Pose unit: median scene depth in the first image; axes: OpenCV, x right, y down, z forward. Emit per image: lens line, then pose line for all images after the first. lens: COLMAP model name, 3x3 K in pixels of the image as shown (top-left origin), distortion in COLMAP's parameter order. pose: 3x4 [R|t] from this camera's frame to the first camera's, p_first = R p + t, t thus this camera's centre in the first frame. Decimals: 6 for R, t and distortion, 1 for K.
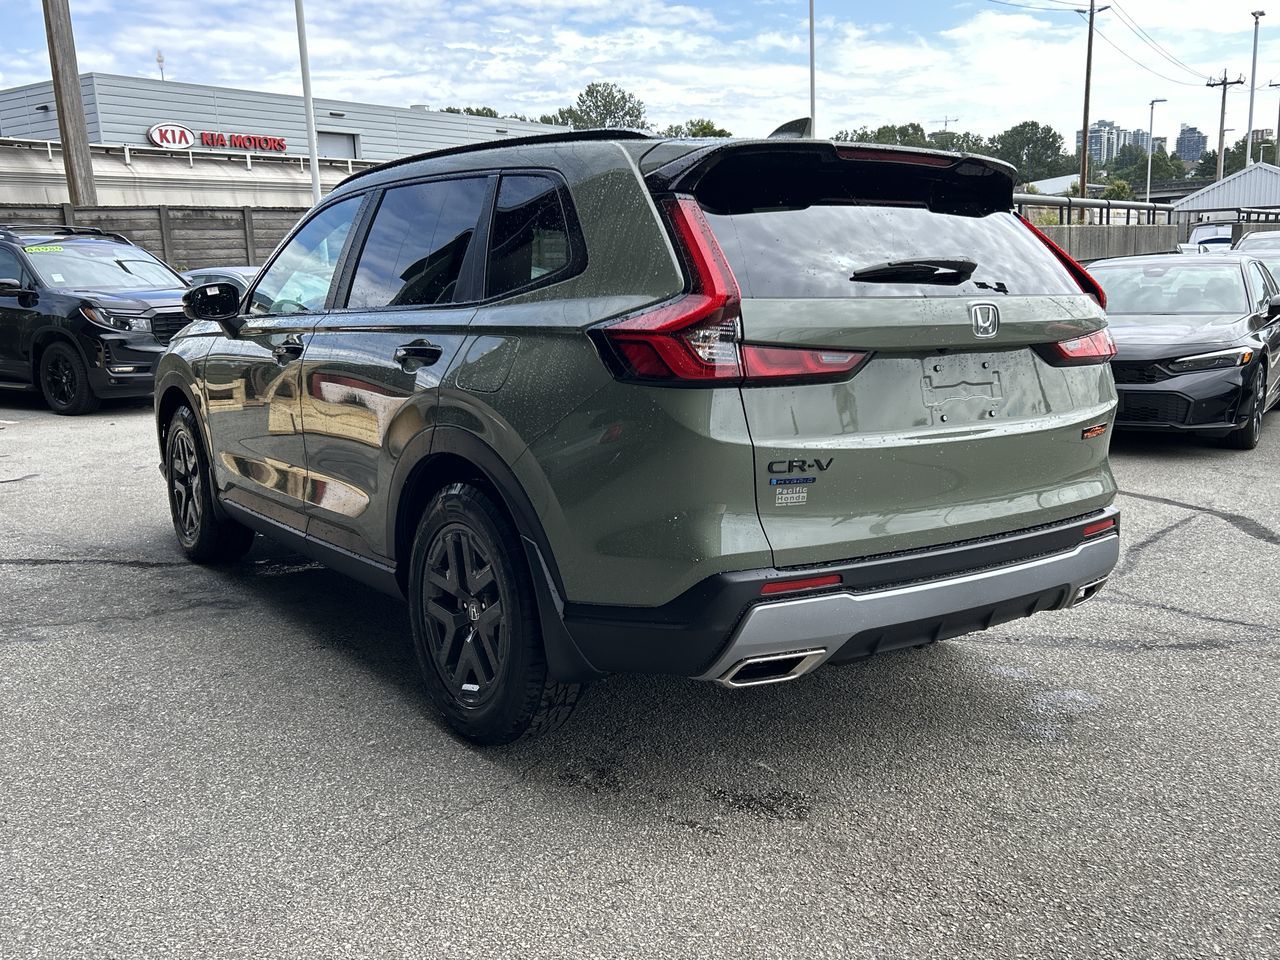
lens RADIAL K [[1185.9, 0, 636.2], [0, 1185.9, 485.7], [0, 0, 1]] dist [0.024563, 0.000000]
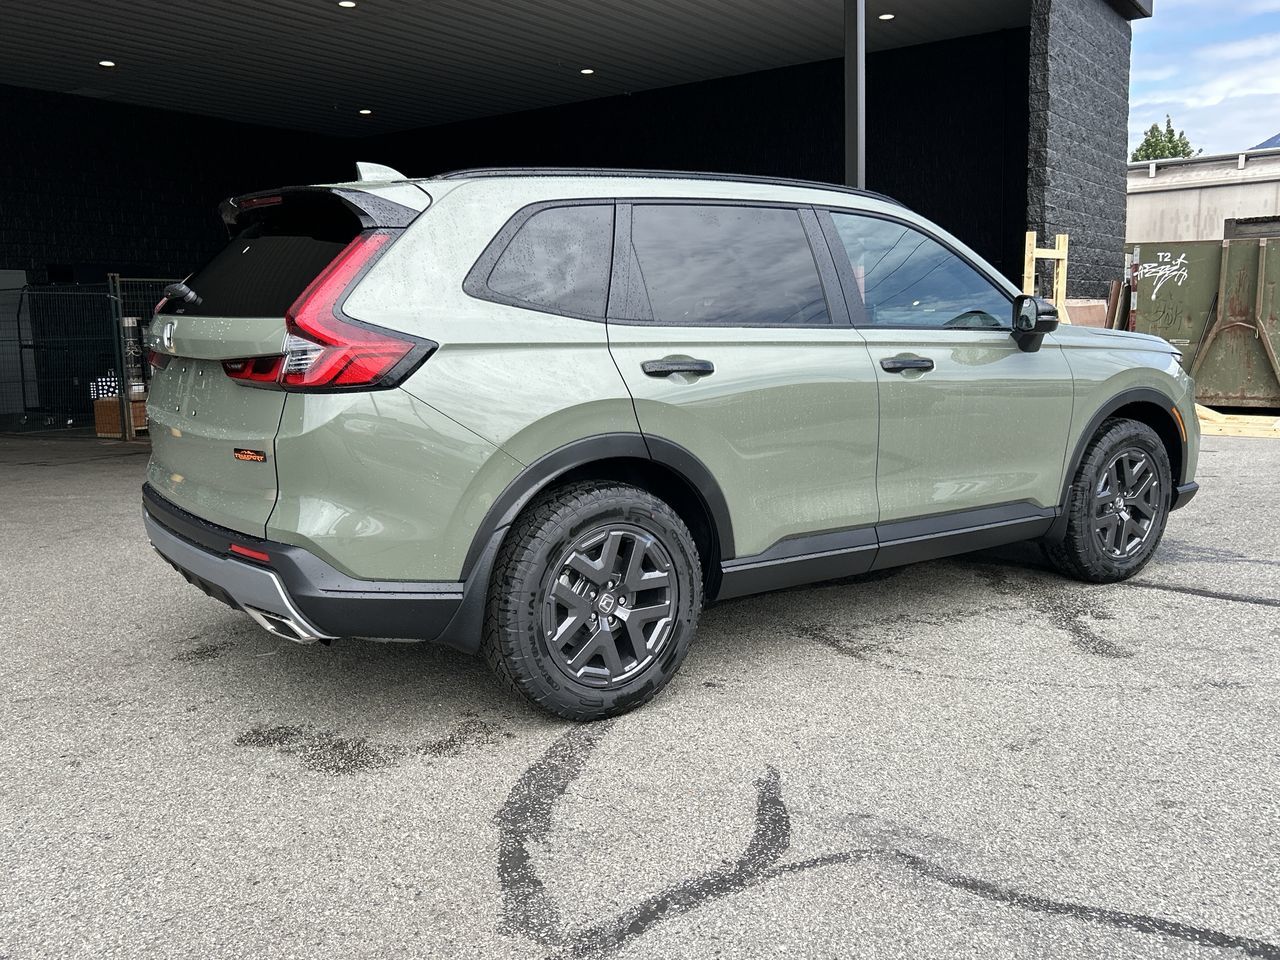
lens RADIAL K [[1185.9, 0, 660.5], [0, 1185.9, 466.1], [0, 0, 1]] dist [0.024563, 0.000000]
pose [[0.019612, 0.152942, -0.988041, 0.370757], [-0.162494, 0.975579, 0.147787, -0.064568], [0.986515, 0.157652, 0.043985, 0.348264]]
